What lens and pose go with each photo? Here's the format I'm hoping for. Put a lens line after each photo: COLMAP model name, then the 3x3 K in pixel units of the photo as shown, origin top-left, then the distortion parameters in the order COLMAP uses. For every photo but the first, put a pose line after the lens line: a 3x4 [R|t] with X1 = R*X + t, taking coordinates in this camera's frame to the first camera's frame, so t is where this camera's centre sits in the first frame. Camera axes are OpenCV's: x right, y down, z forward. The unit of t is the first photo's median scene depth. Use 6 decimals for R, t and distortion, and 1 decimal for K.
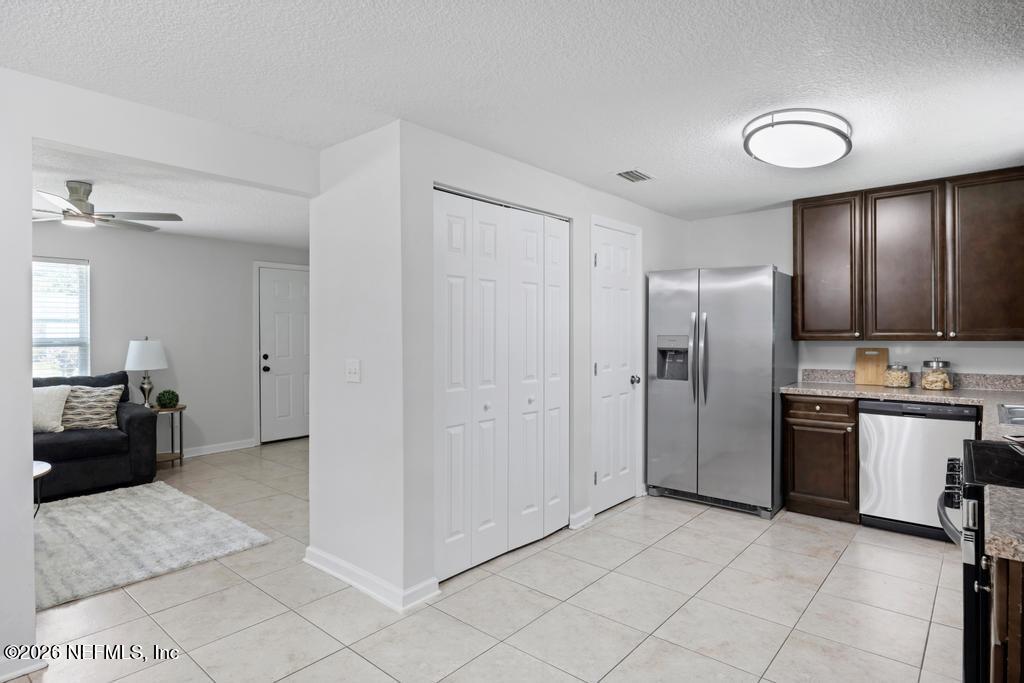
lens RADIAL K [[557.8, 0, 509.5], [0, 557.8, 336.0], [0, 0, 1]] dist [-0.001080, 0.000717]
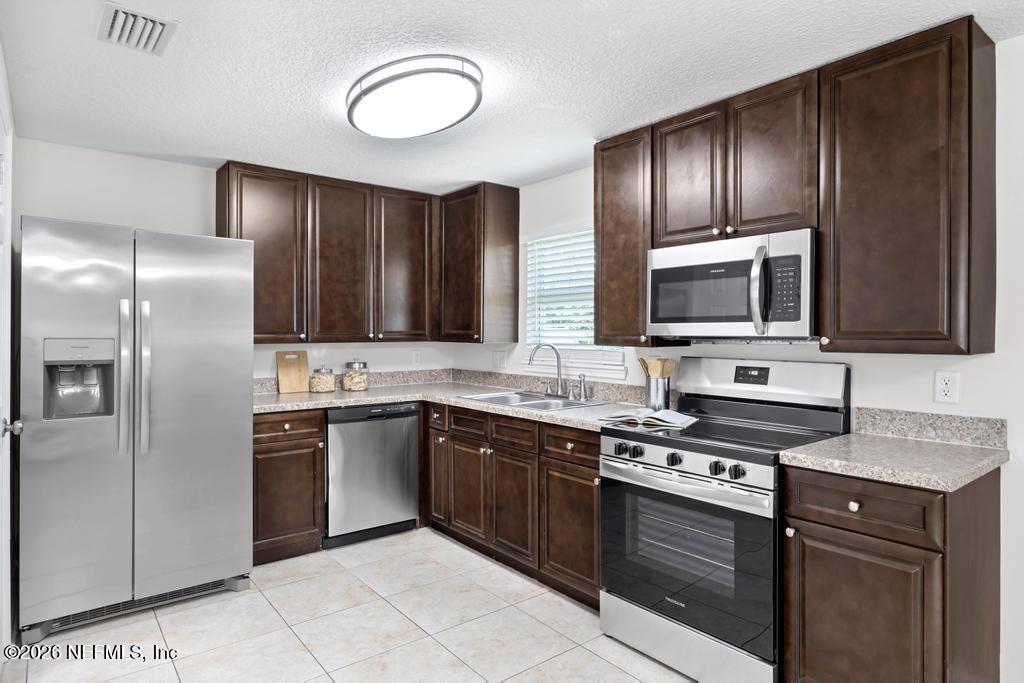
lens RADIAL K [[588.3, 0, 510.2], [0, 588.3, 335.5], [0, 0, 1]] dist [0.000470, -0.000694]
pose [[0.189121, 0.000262, 0.981954, -0.229790], [0.003675, 0.999993, -0.000975, -0.001711], [-0.981947, 0.003793, 0.189119, 0.516498]]
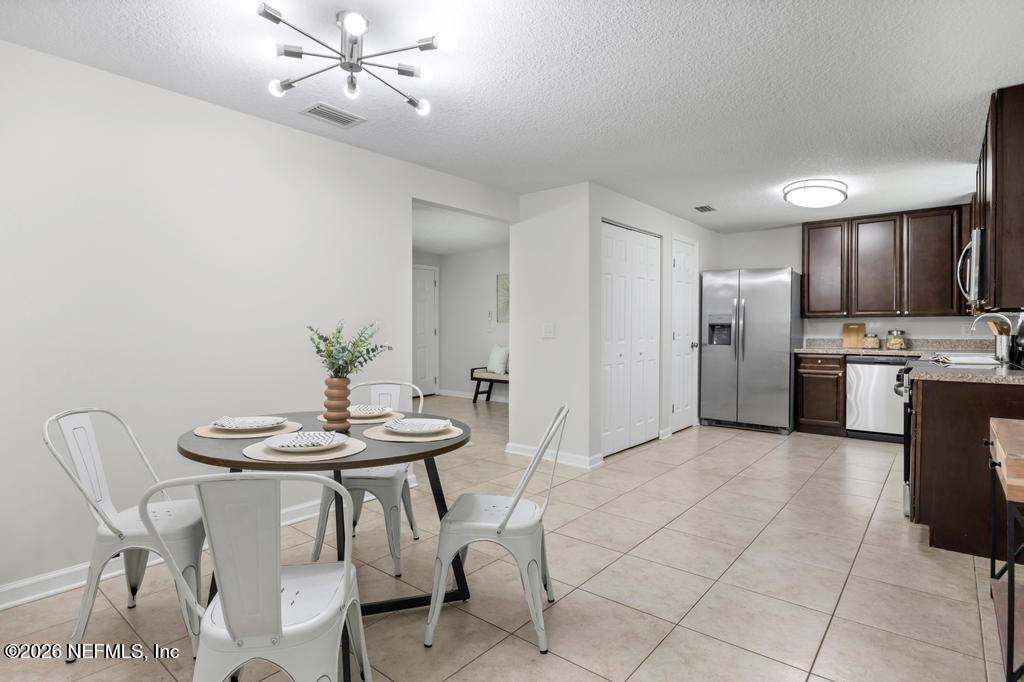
lens RADIAL K [[536.8, 0, 511.7], [0, 536.8, 337.2], [0, 0, 1]] dist [-0.001381, -0.000119]
pose [[0.999663, 0.001589, 0.025905, -0.322402], [-0.001907, 0.999923, 0.012284, 0.046061], [-0.025883, -0.012330, 0.999589, -0.437135]]
